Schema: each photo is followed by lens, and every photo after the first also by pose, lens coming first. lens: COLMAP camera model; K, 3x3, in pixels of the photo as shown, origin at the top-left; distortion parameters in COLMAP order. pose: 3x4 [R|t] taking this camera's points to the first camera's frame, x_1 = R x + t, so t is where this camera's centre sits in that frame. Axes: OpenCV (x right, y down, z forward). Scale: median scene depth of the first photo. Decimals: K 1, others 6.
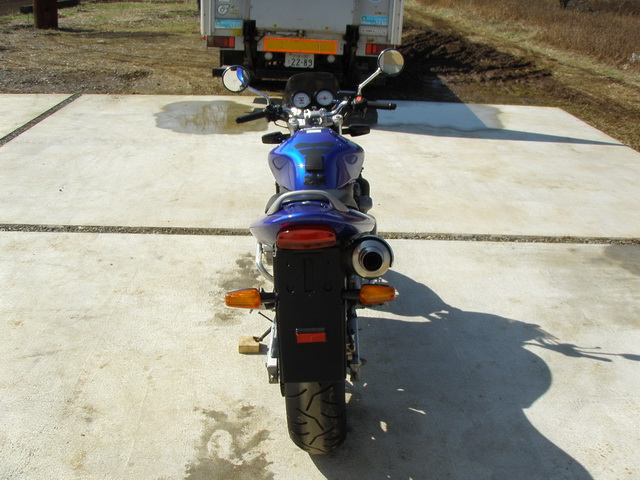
lens RADIAL K [[711.3, 0, 313.7], [0, 711.3, 251.3], [0, 0, 1]] dist [-0.208535, 0.203362]
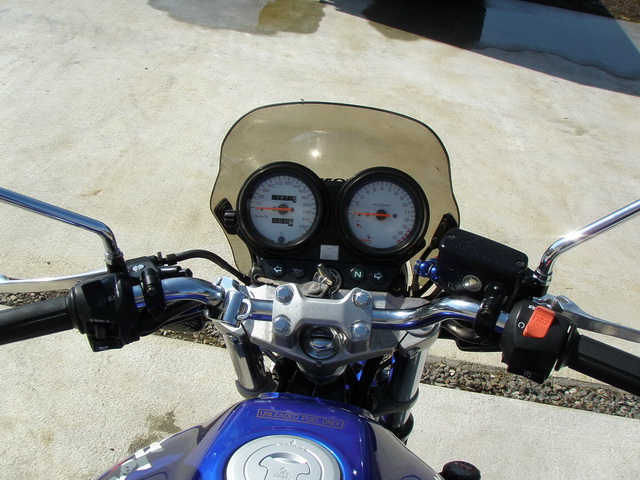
lens RADIAL K [[711.3, 0, 313.7], [0, 711.3, 251.3], [0, 0, 1]] dist [-0.208535, 0.203362]
pose [[0.984982, 0.159958, -0.064998, 0.005418], [-0.142883, 0.966493, 0.213251, -0.129555], [0.096931, -0.200761, 0.974833, 0.391997]]
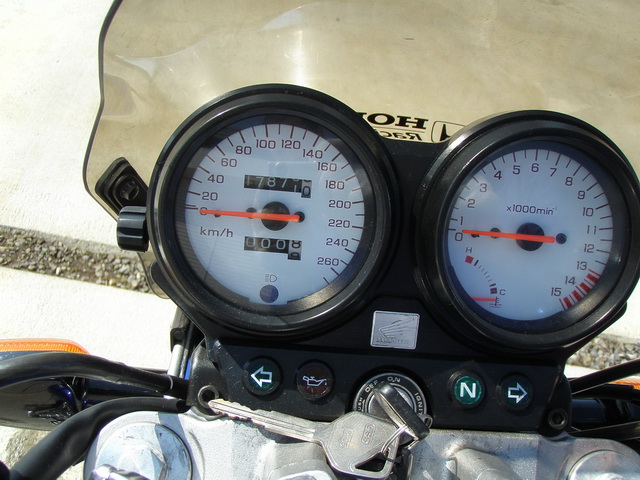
lens RADIAL K [[711.3, 0, 313.7], [0, 711.3, 251.3], [0, 0, 1]] dist [-0.208535, 0.203362]
pose [[0.981644, 0.173374, 0.079482, -0.009734], [-0.190431, 0.914060, 0.358092, -0.124289], [-0.010567, -0.366655, 0.930297, 0.469458]]
